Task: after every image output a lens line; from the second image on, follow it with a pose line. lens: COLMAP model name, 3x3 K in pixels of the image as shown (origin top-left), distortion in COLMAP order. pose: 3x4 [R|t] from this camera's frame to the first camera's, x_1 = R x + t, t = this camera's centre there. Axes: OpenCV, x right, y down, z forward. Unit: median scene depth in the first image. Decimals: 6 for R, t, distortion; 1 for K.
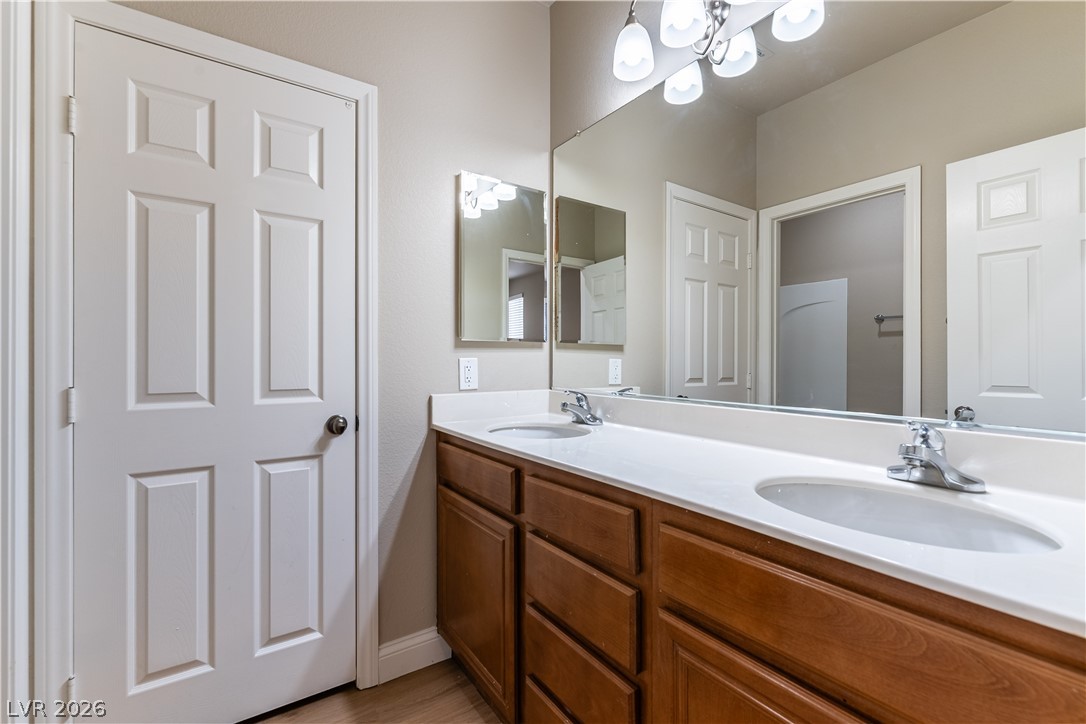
lens RADIAL K [[470.5, 0, 542.4], [0, 470.5, 362.9], [0, 0, 1]] dist [0.000738, -0.001866]
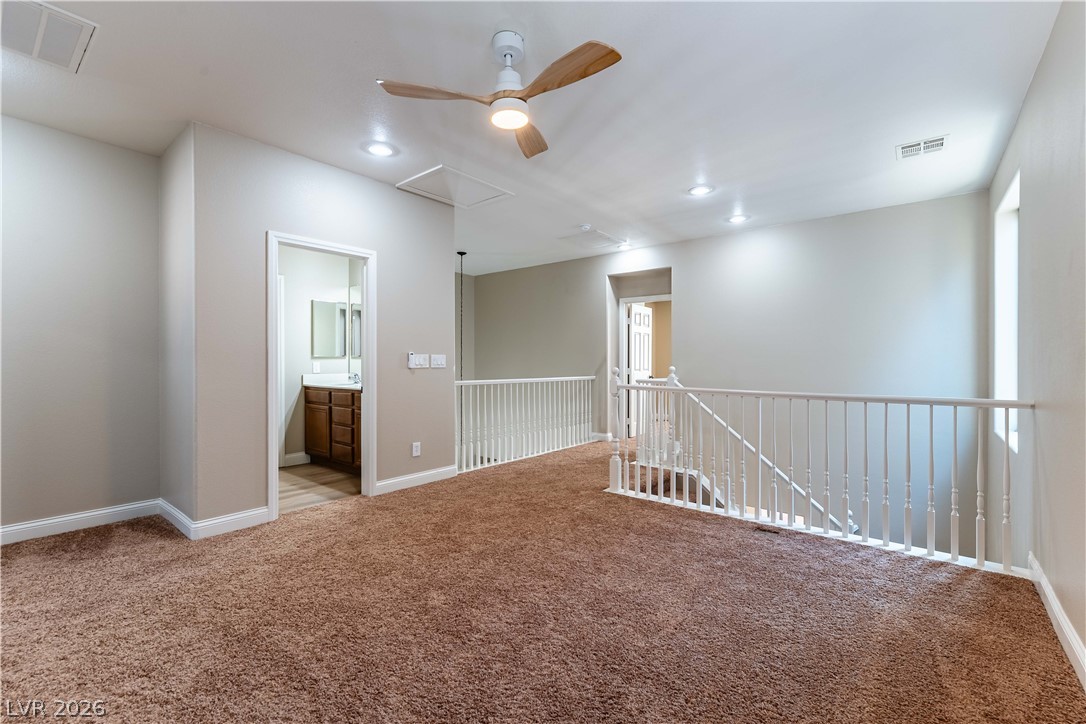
lens RADIAL K [[470.5, 0, 545.8], [0, 470.5, 361.7], [0, 0, 1]] dist [0.000738, -0.001866]
pose [[0.956468, -0.003372, 0.291817, 0.391500], [0.001947, 0.999985, 0.005174, -0.026327], [-0.291830, -0.004381, 0.956460, -2.444725]]
